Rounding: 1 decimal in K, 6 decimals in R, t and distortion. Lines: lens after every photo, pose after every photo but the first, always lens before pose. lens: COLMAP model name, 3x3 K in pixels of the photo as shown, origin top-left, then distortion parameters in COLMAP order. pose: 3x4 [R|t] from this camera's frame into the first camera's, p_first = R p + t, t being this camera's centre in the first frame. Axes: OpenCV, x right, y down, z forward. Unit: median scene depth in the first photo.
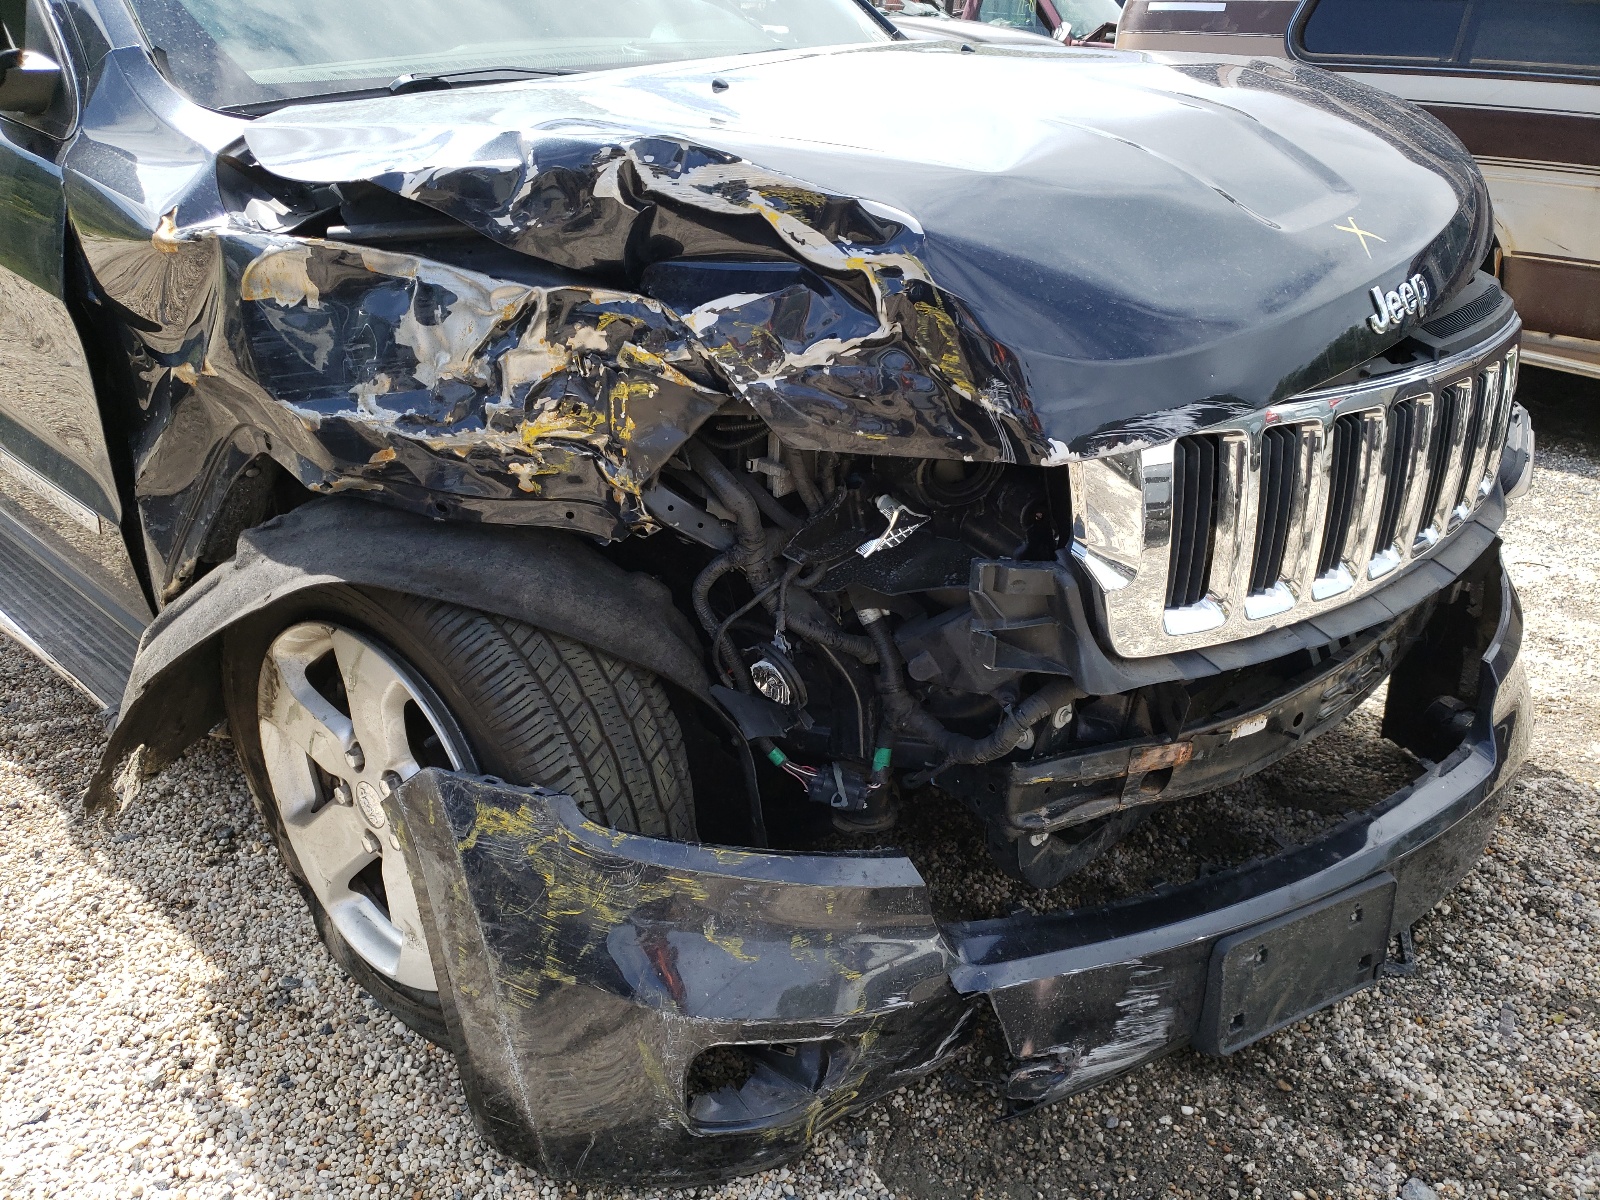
lens RADIAL K [[1196.4, 0, 805.3], [0, 1196.4, 607.5], [0, 0, 1]] dist [0.106725, -0.209400]
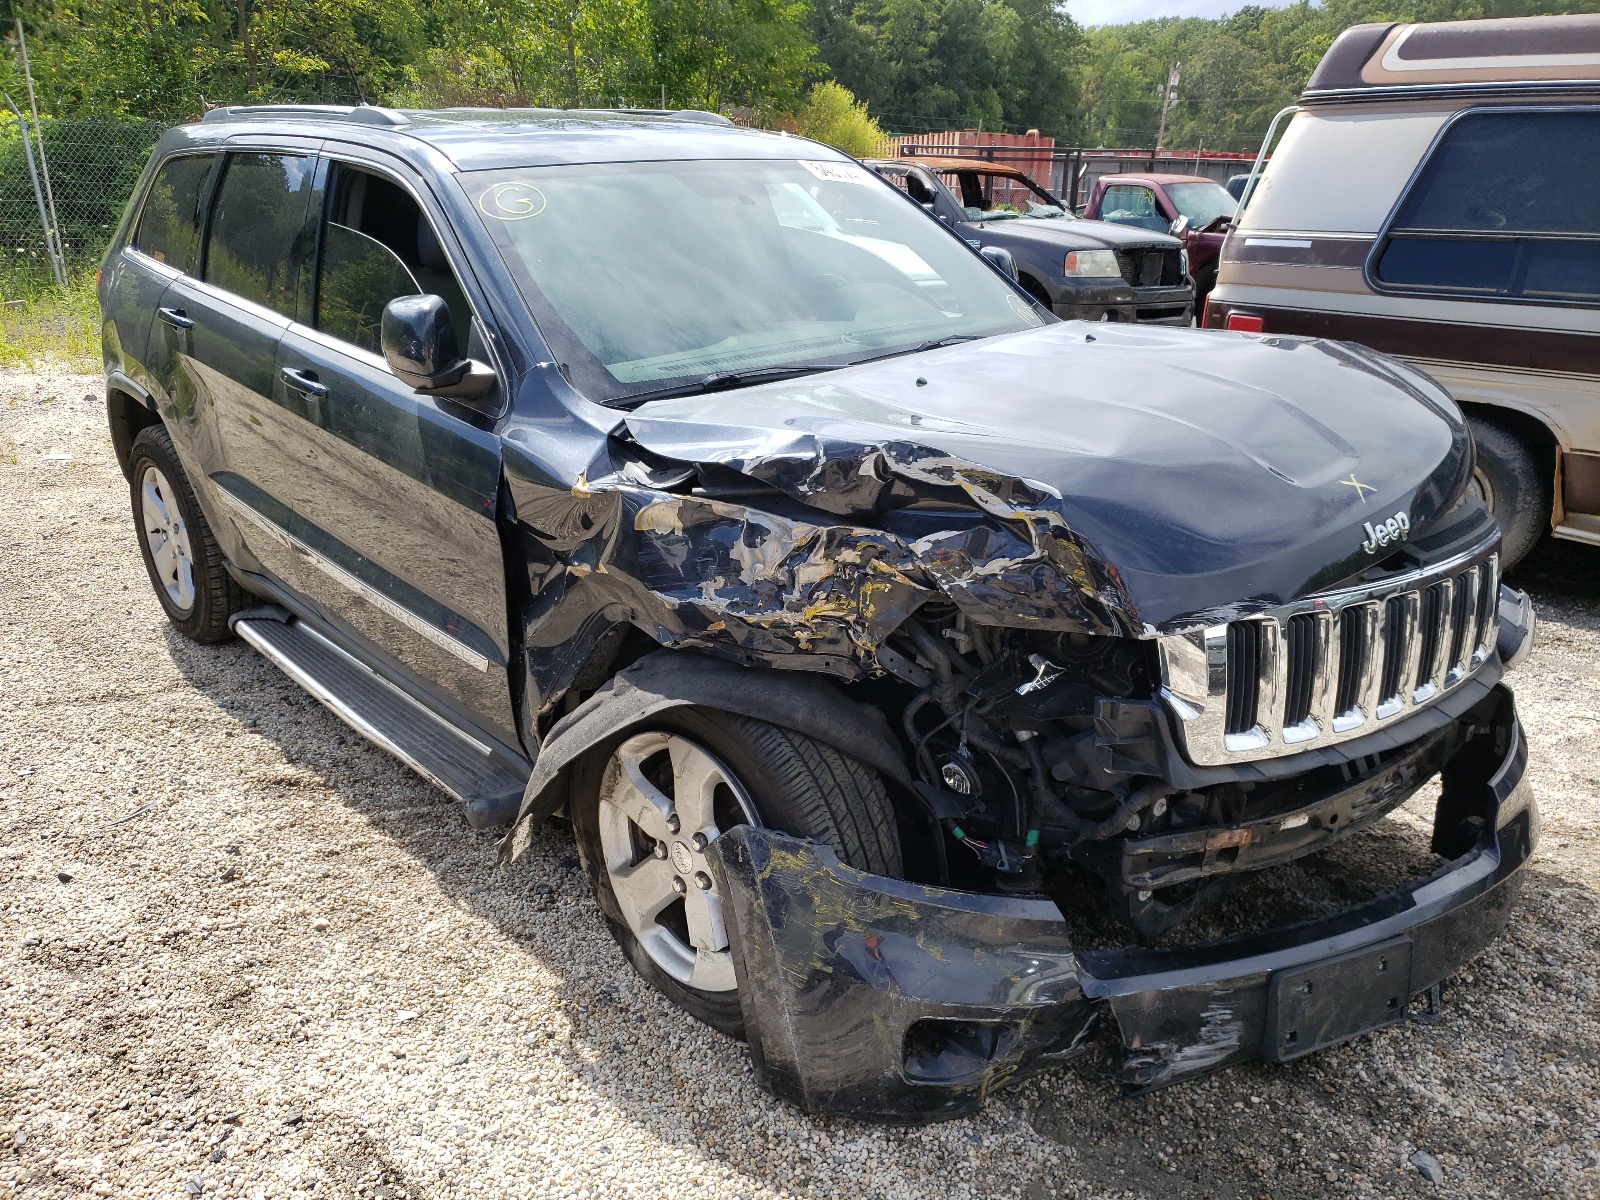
lens RADIAL K [[1196.4, 0, 805.3], [0, 1196.4, 607.5], [0, 0, 1]] dist [0.106725, -0.209400]
pose [[0.994802, 0.010661, -0.101271, -0.066084], [-0.023013, 0.992312, -0.121601, 0.036959], [0.099196, 0.123299, 0.987399, -0.511060]]
